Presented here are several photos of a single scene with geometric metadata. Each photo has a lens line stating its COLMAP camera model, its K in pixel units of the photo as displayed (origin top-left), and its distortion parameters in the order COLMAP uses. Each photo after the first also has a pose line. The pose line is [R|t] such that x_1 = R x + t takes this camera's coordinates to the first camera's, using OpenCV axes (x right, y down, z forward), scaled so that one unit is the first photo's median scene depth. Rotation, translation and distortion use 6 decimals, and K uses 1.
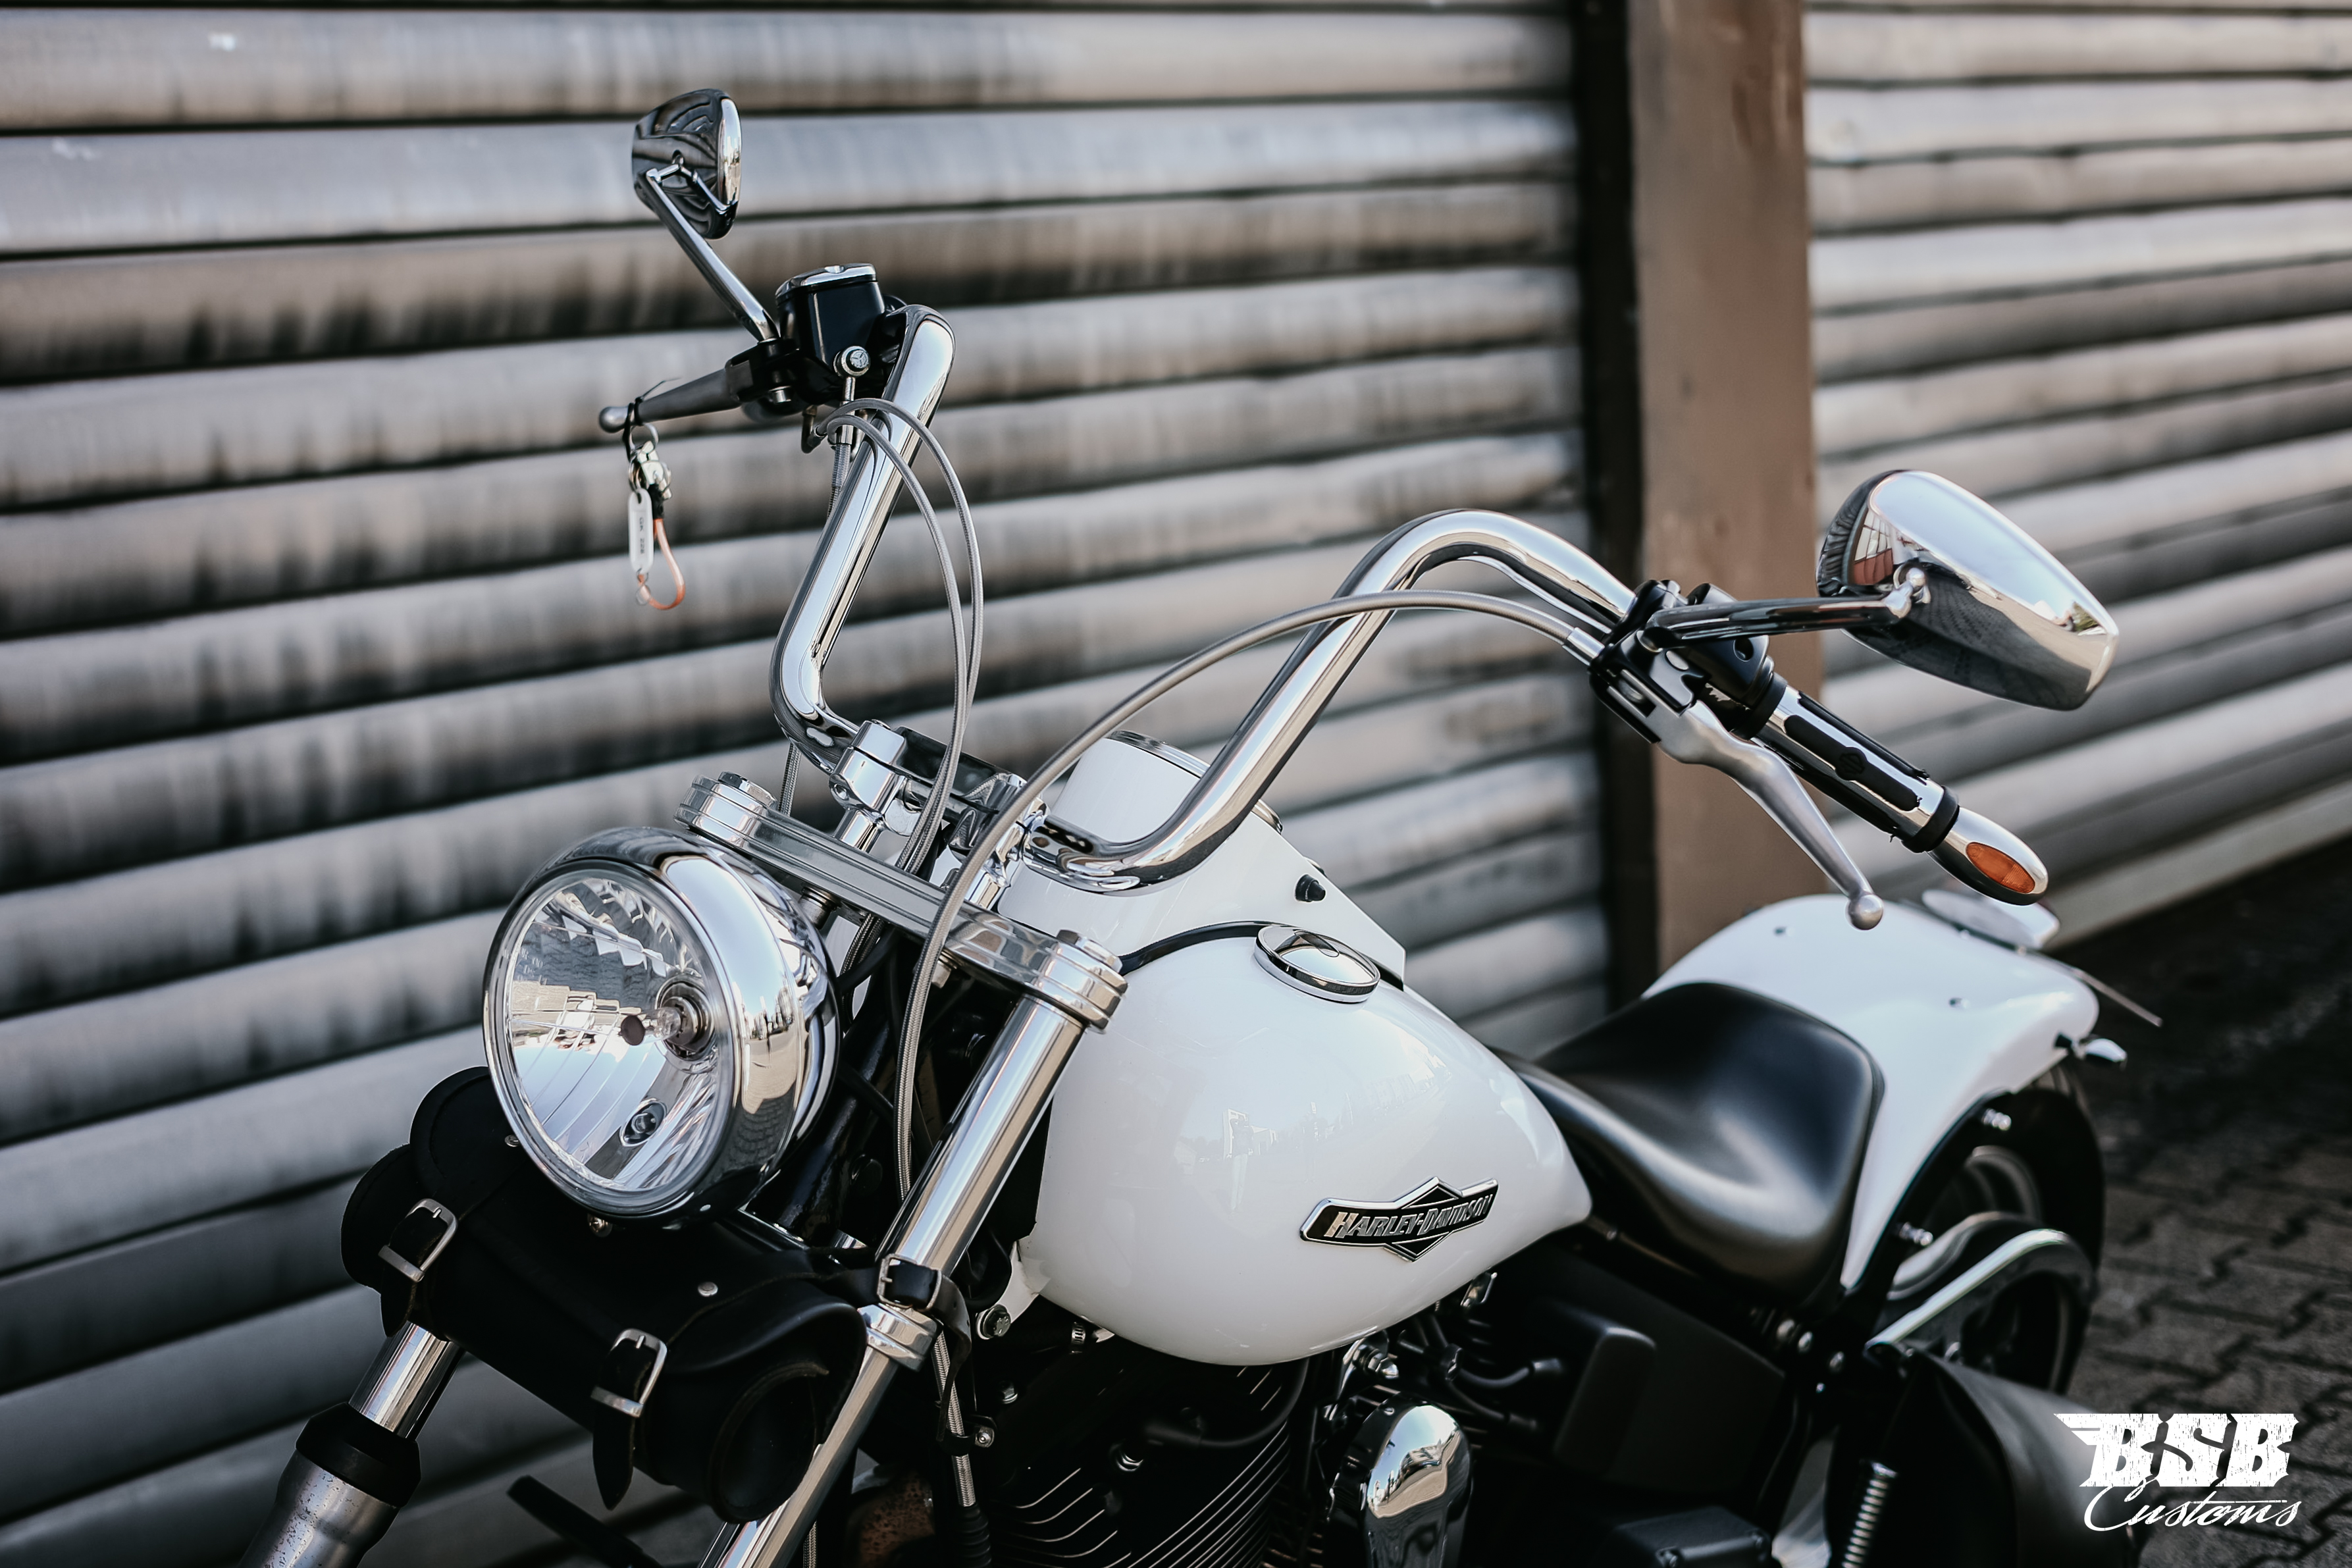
lens RADIAL K [[3709.0, 0, 1079.0], [0, 3709.0, 778.7], [0, 0, 1]] dist [0.010706, -0.067589]
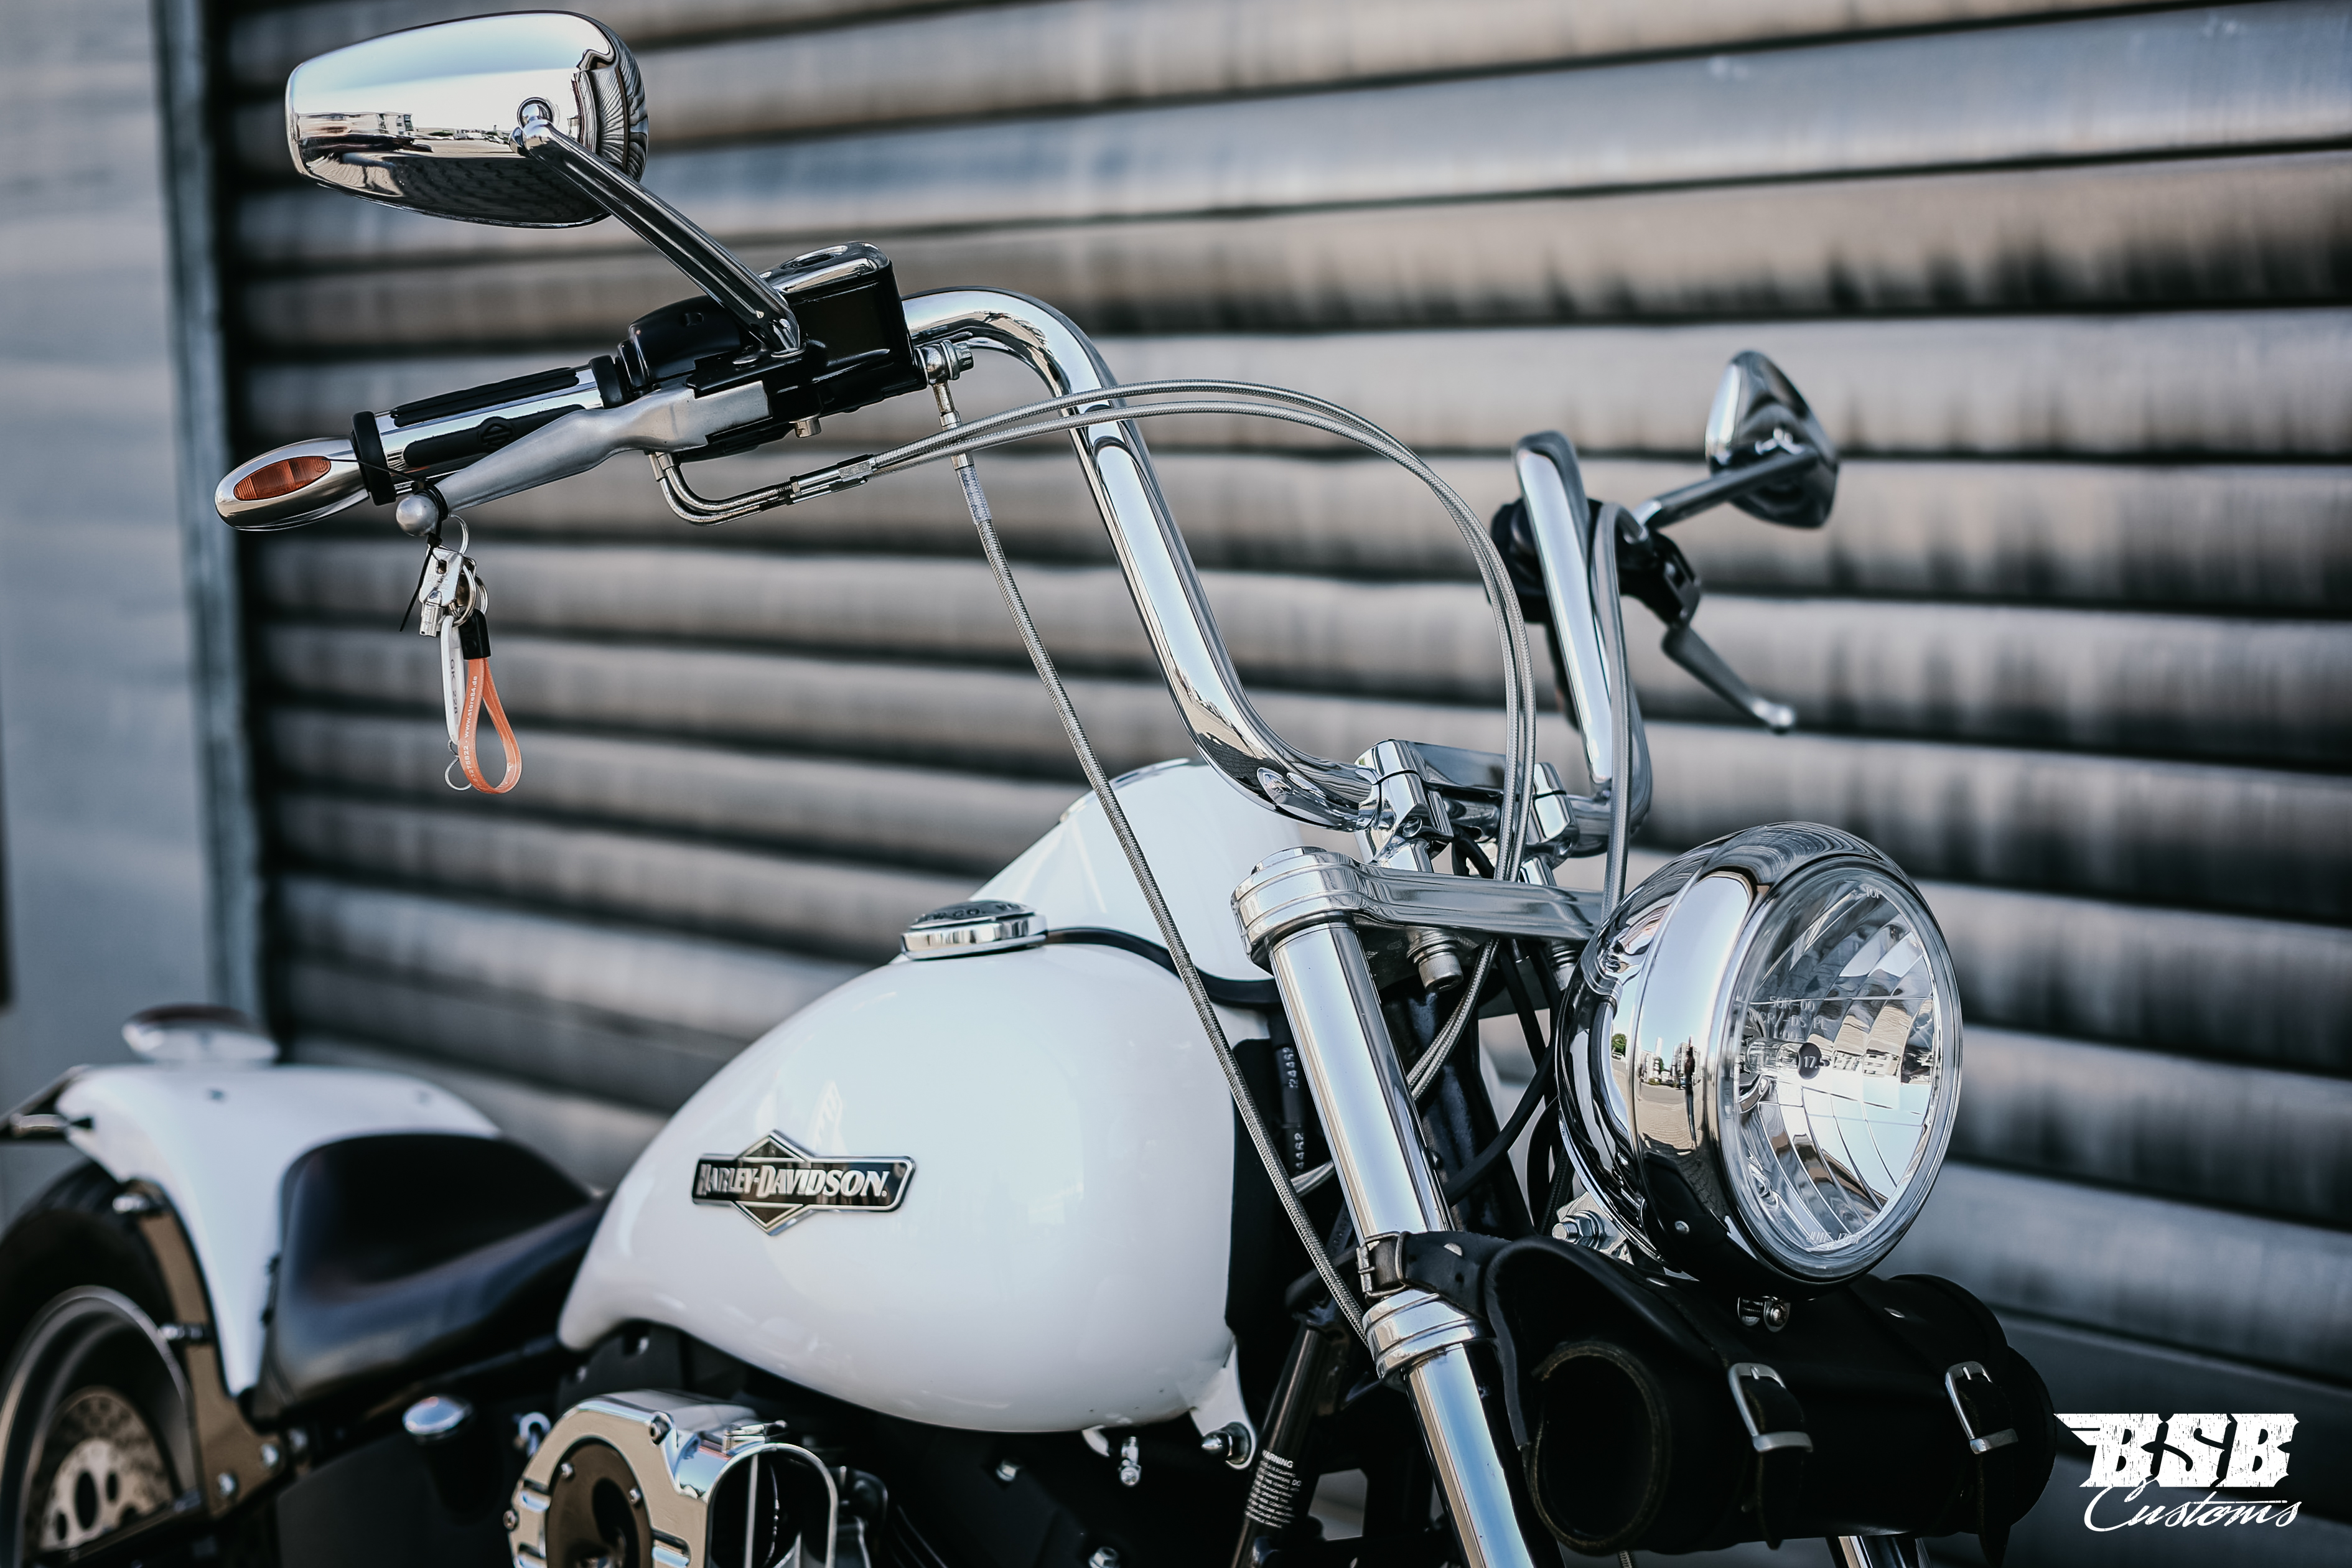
lens RADIAL K [[3573.1, 0, 1167.7], [0, 3573.1, 786.6], [0, 0, 1]] dist [0.035698, 0.068175]
pose [[-0.084719, 0.189037, -0.978309, 0.941180], [-0.108426, 0.974259, 0.197644, -0.233349], [0.990488, 0.122818, -0.062042, 1.390228]]
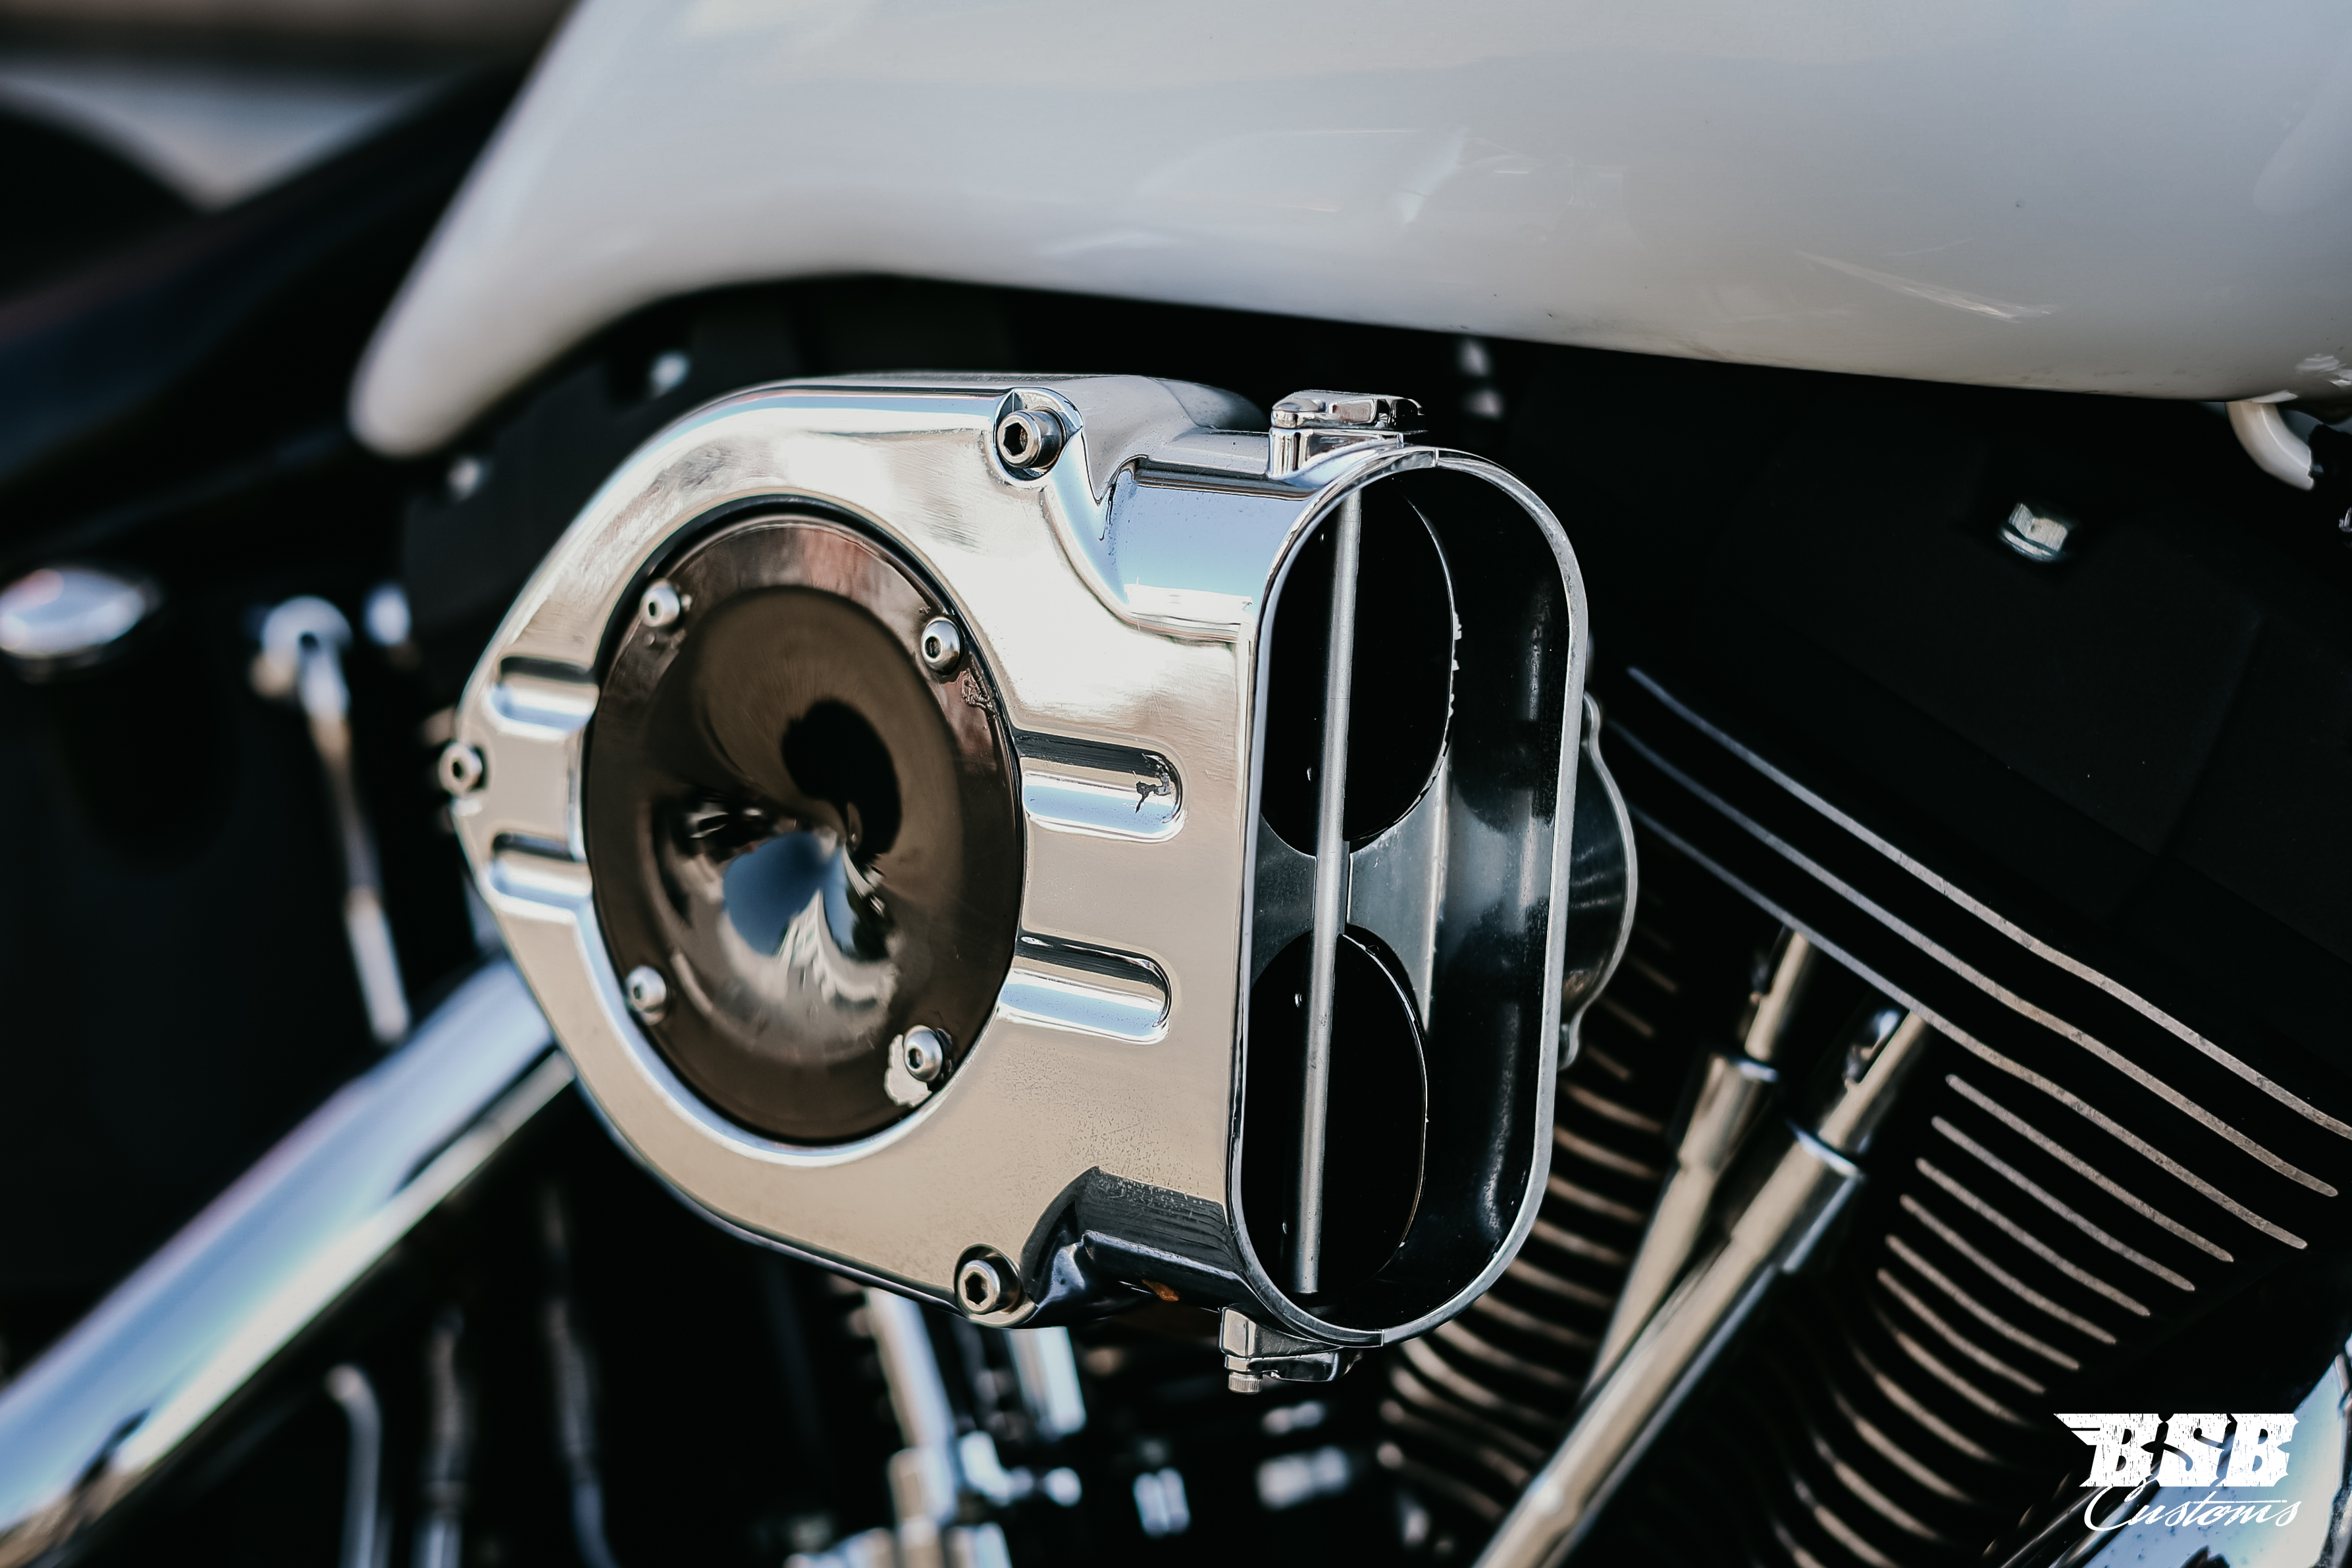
lens RADIAL K [[3794.0, 0, 1243.2], [0, 3794.0, 823.2], [0, 0, 1]] dist [0.023583, -0.163857]
pose [[0.119306, 0.336913, -0.933947, 0.455926], [-0.134864, 0.937446, 0.320947, 0.018561], [0.983655, 0.087665, 0.157280, 1.215044]]
